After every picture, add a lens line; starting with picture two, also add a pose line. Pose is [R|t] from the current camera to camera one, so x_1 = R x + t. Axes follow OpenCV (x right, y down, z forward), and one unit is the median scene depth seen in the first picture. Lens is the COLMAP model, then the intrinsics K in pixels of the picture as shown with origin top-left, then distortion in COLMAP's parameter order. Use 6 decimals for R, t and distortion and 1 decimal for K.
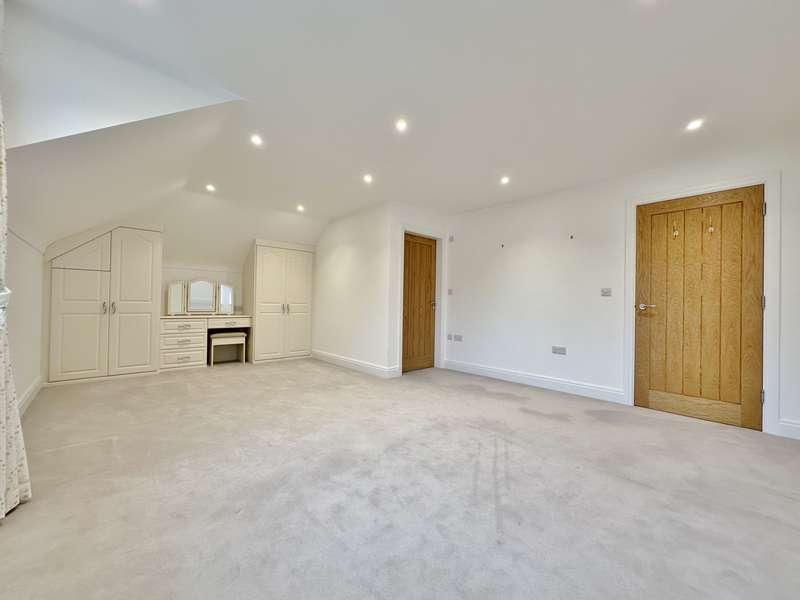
lens RADIAL K [[319.4, 0, 396.7], [0, 319.4, 299.4], [0, 0, 1]] dist [0.000241, 0.000113]
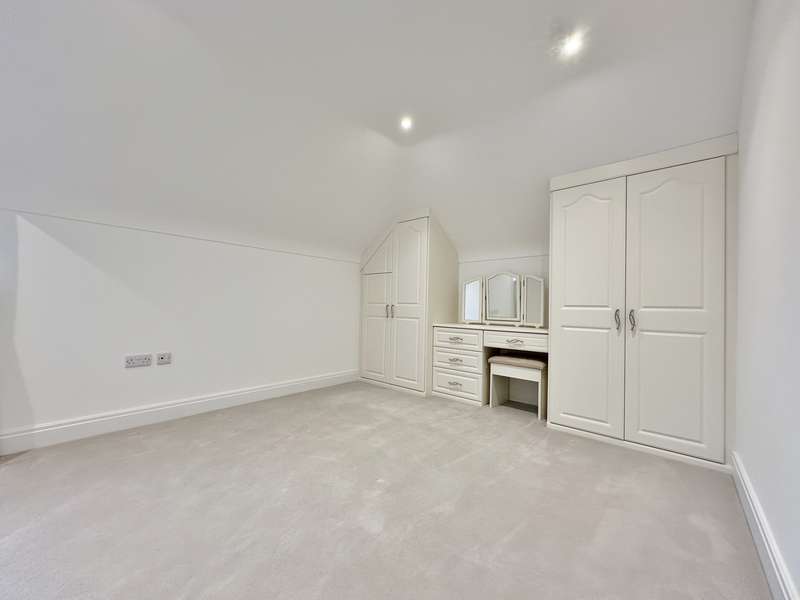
lens RADIAL K [[319.4, 0, 396.7], [0, 319.4, 299.4], [0, 0, 1]] dist [0.000241, 0.000113]
pose [[0.137420, -0.042282, -0.989610, 0.028275], [-0.014695, 0.998892, -0.044719, 0.028238], [0.990404, 0.020688, 0.136647, 0.735048]]
